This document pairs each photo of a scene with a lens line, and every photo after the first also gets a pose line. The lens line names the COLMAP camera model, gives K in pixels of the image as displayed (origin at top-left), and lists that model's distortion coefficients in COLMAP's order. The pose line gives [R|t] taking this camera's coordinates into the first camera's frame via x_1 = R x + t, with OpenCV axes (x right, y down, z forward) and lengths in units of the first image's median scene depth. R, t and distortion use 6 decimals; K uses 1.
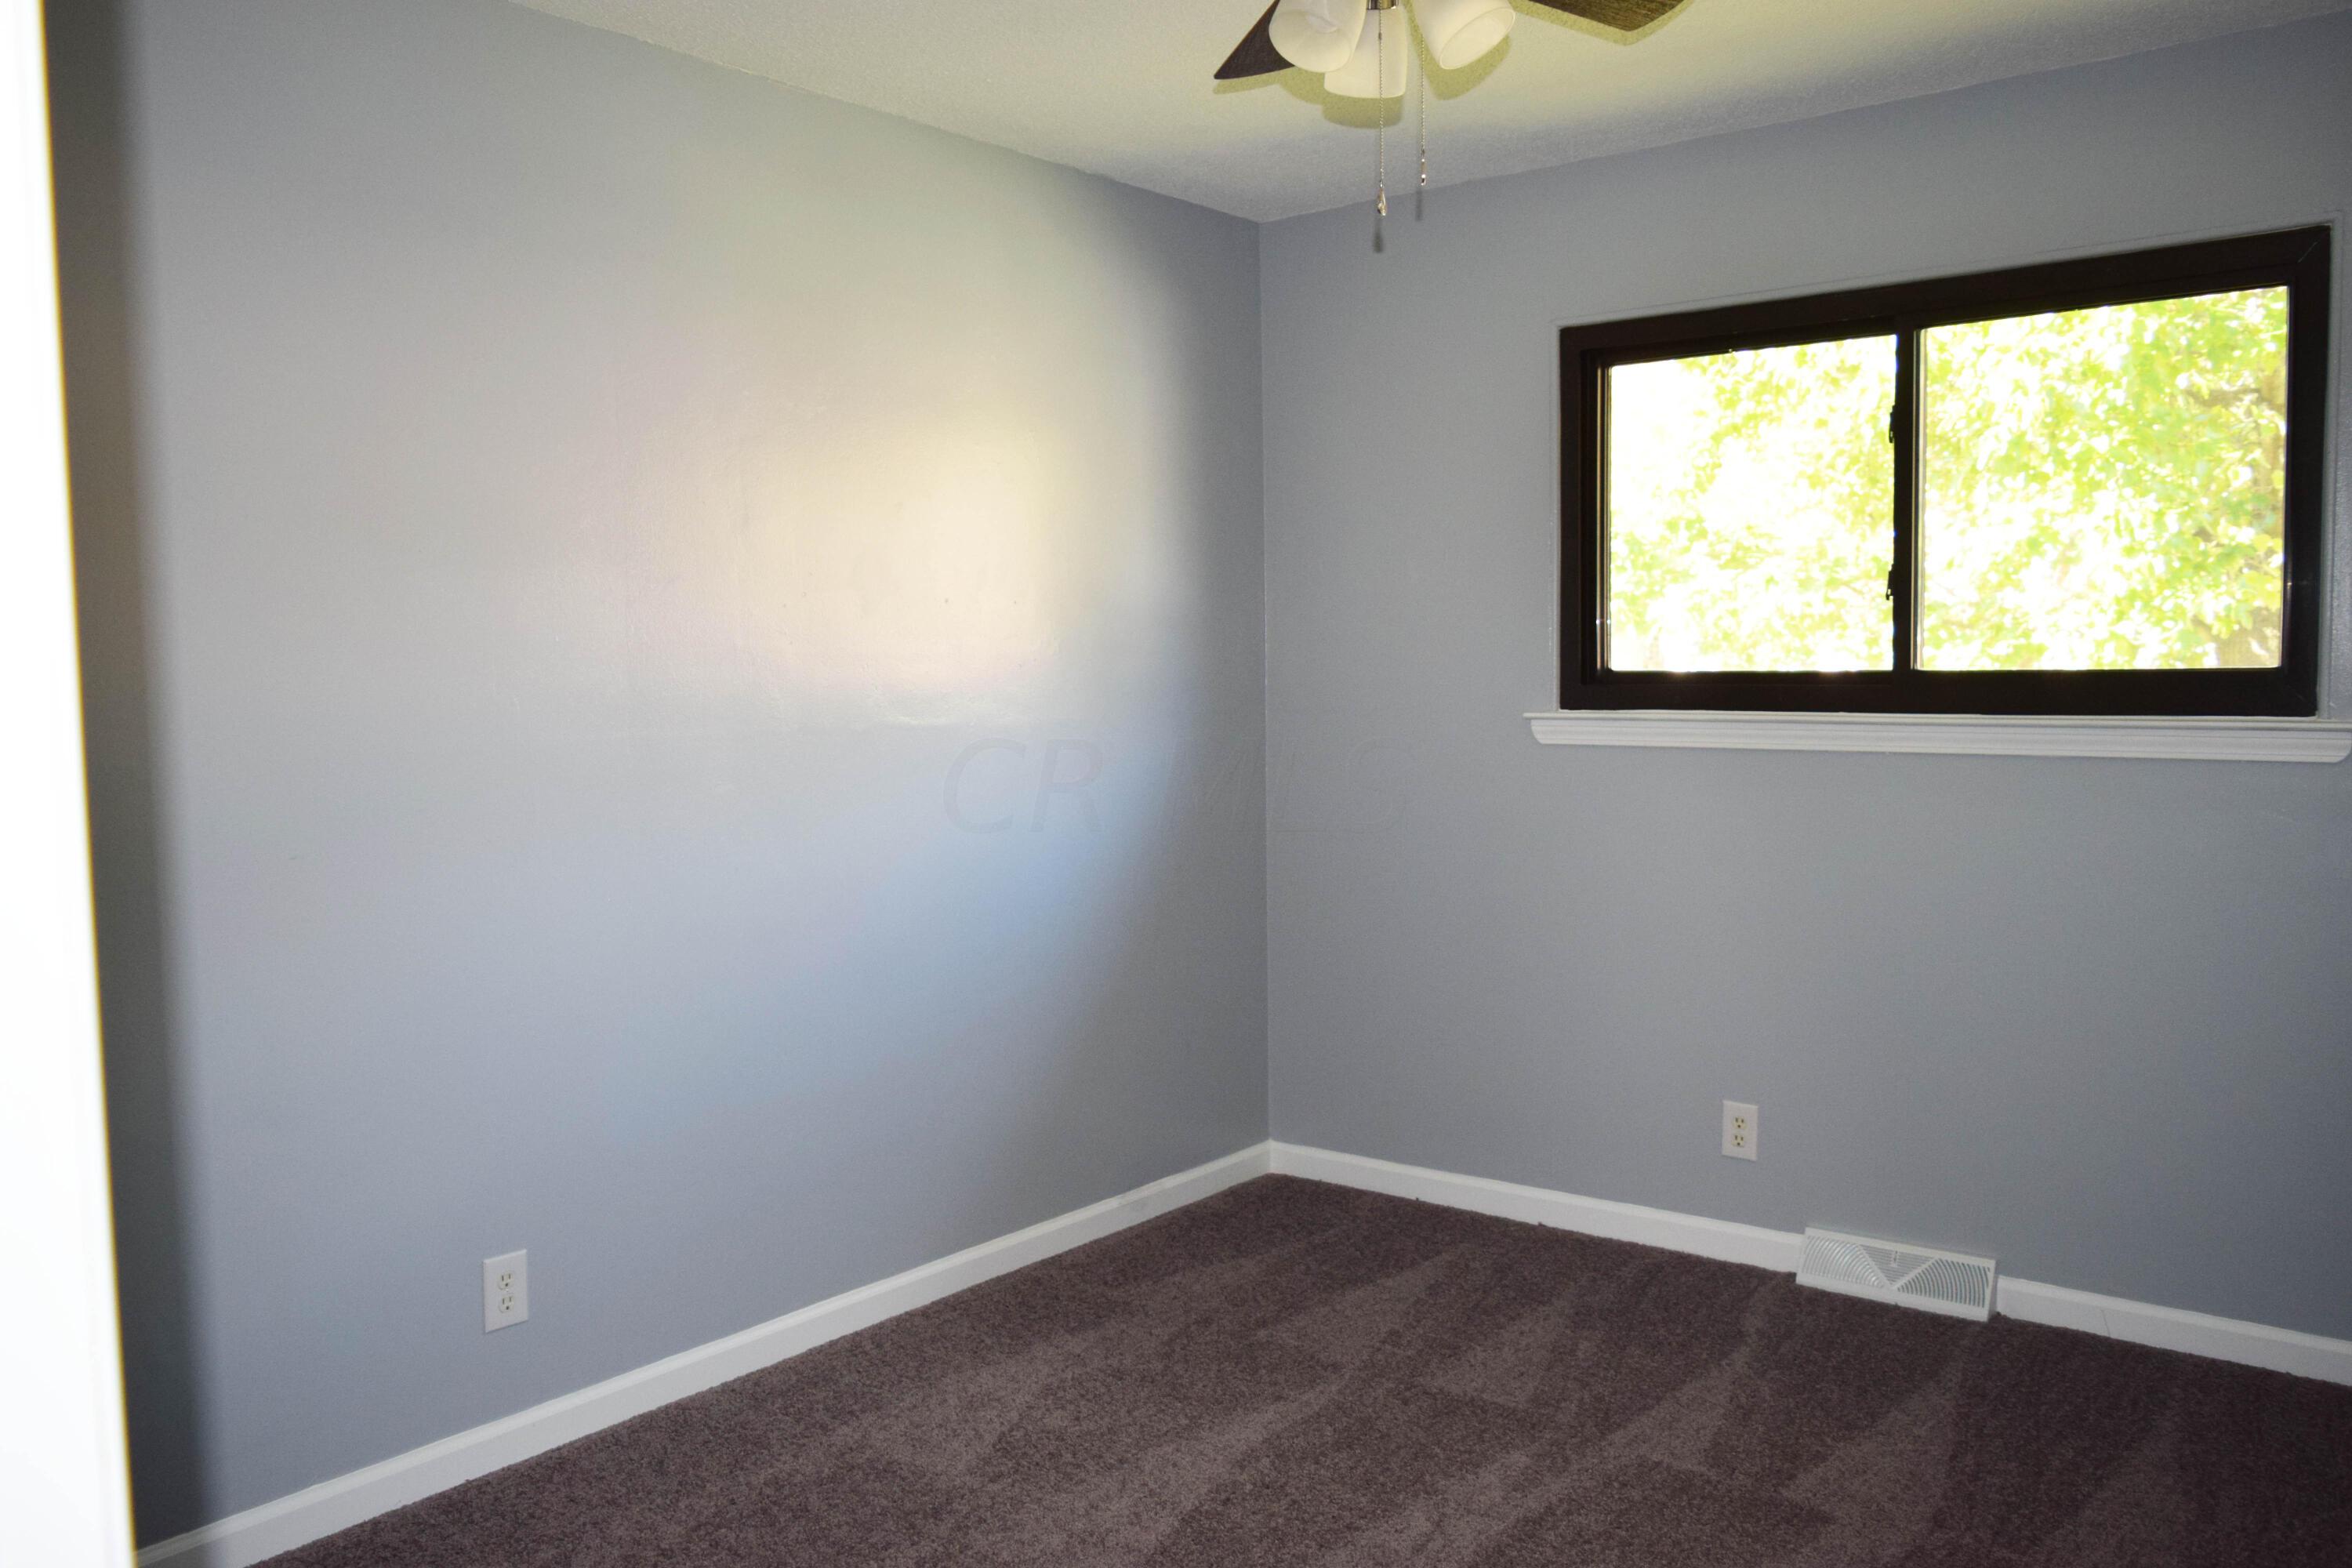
lens RADIAL K [[1799.9, 0, 1188.7], [0, 1799.9, 778.6], [0, 0, 1]] dist [-0.026927, 0.012572]
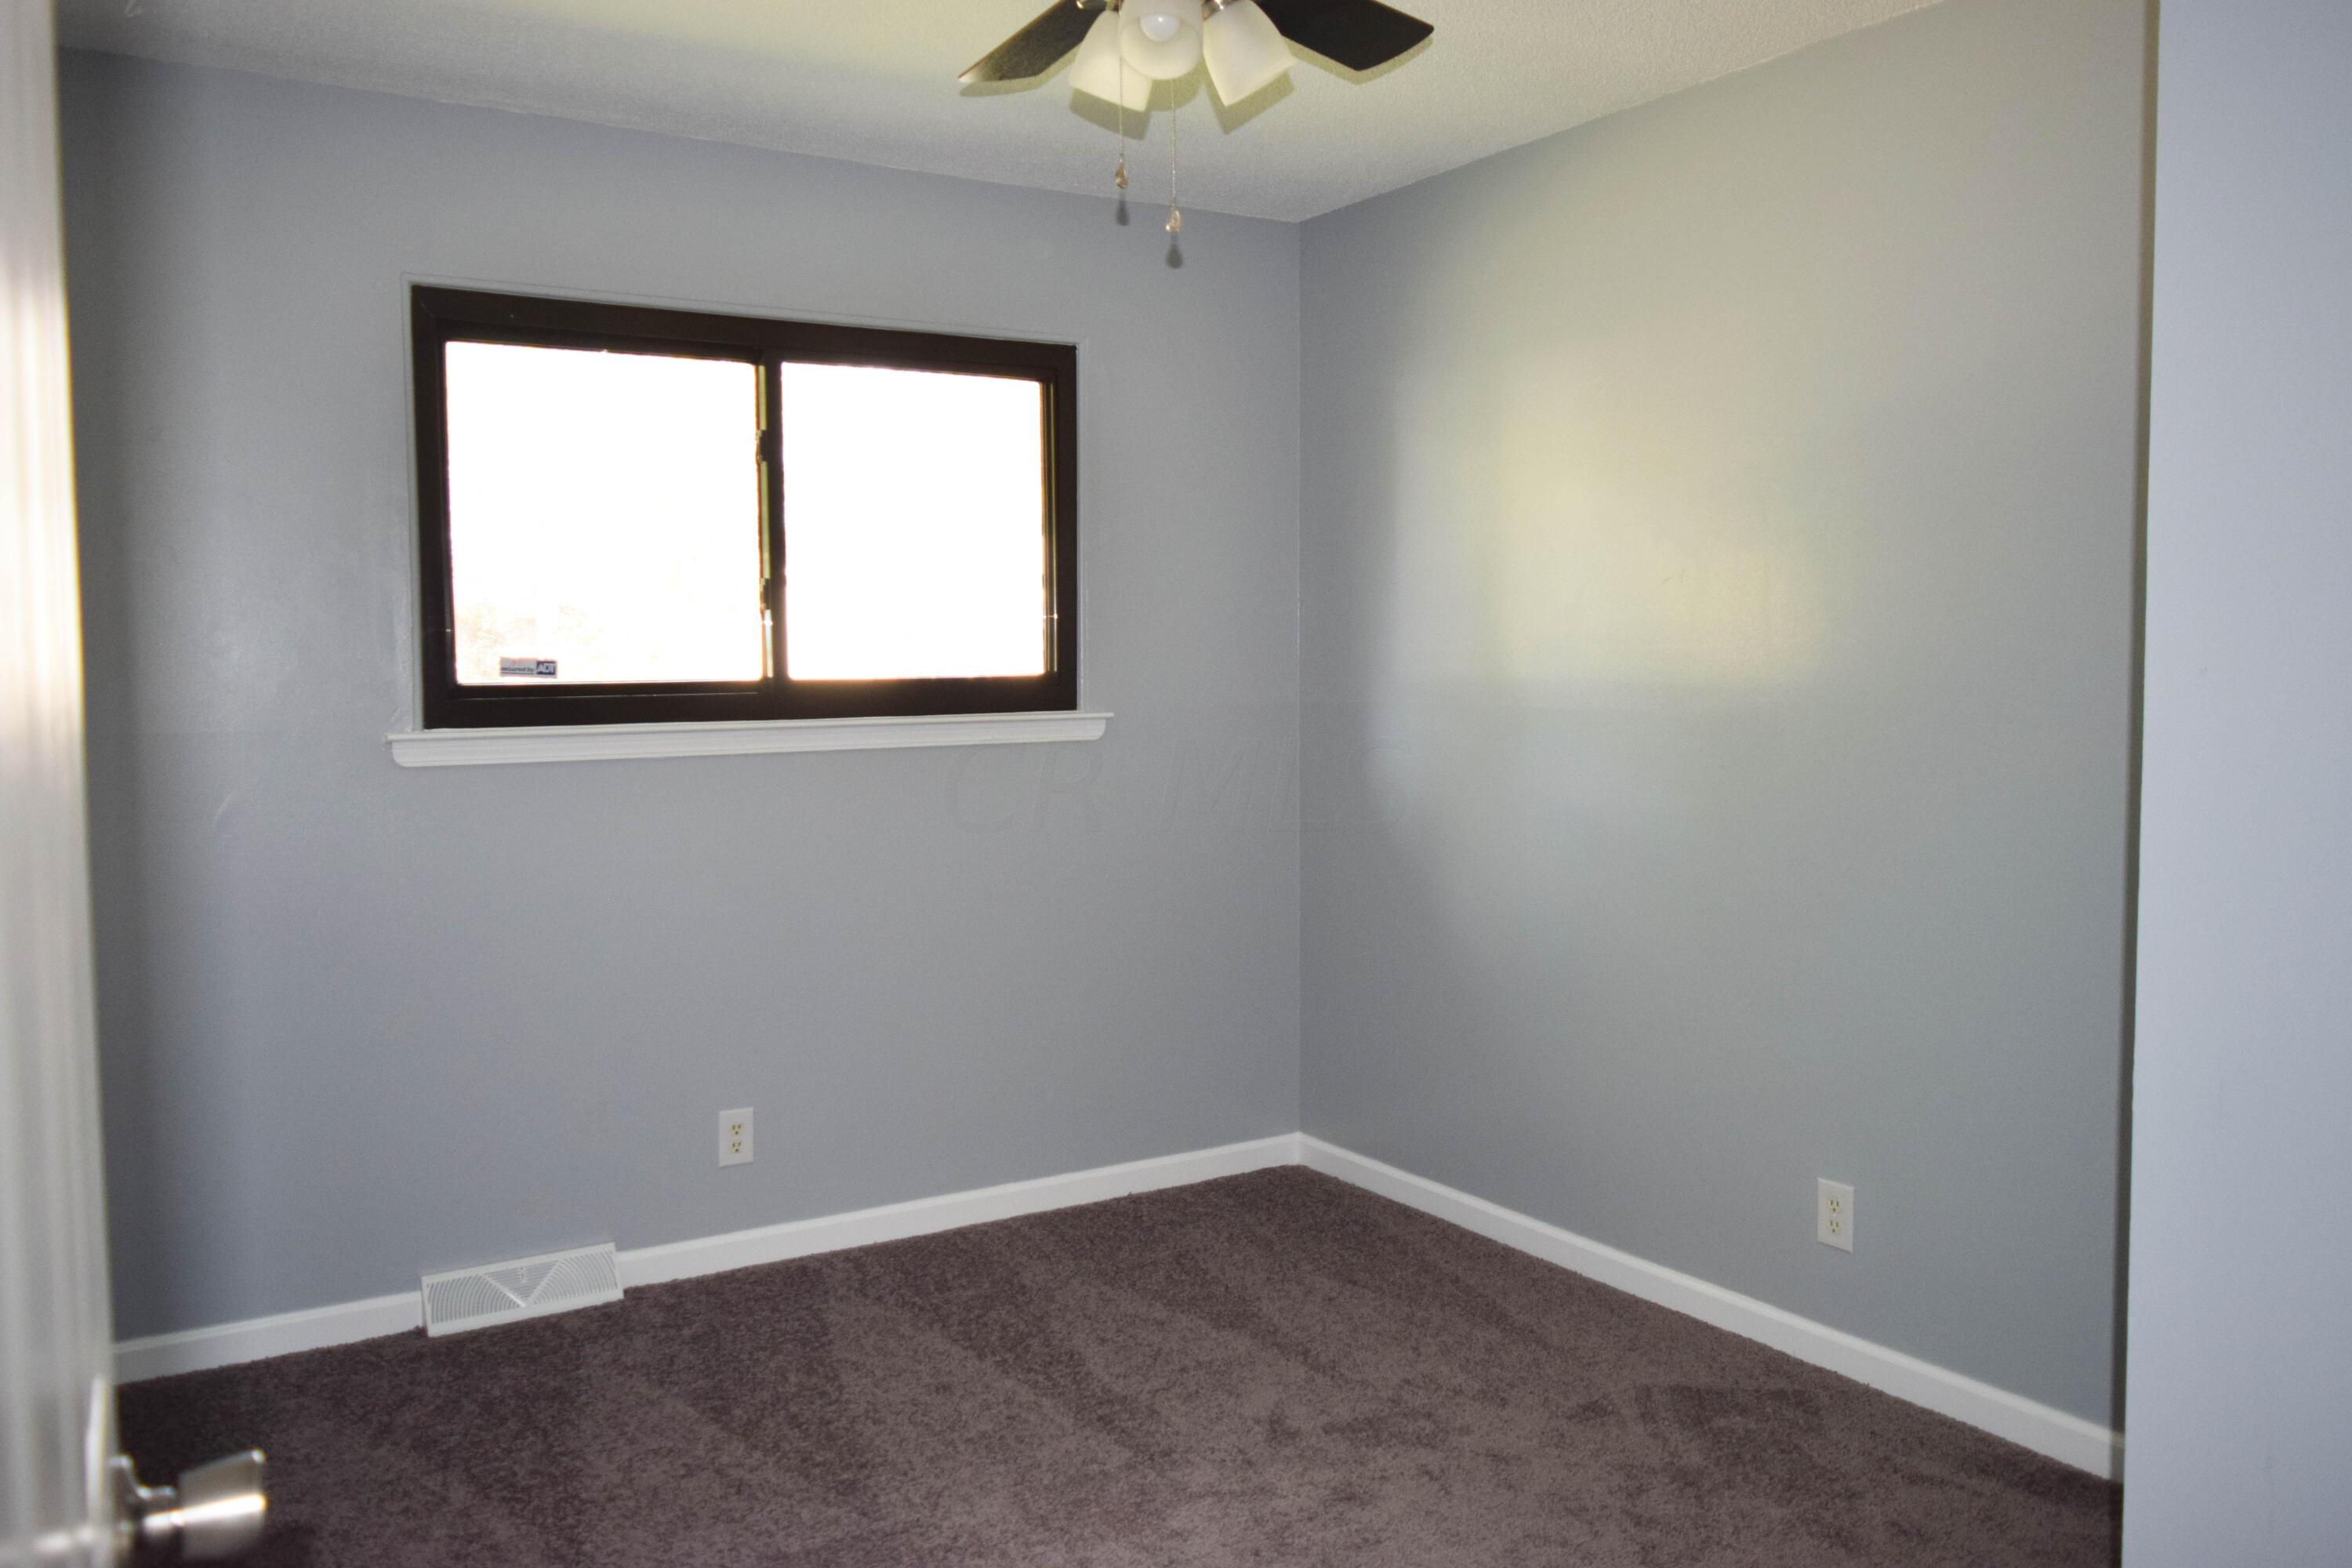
lens RADIAL K [[1799.9, 0, 1156.0], [0, 1799.9, 785.6], [0, 0, 1]] dist [-0.026927, 0.012572]
pose [[0.325169, -0.060533, 0.943716, -0.543850], [0.066642, 0.996935, 0.040985, -0.025839], [-0.943305, 0.049564, 0.328206, 0.433339]]
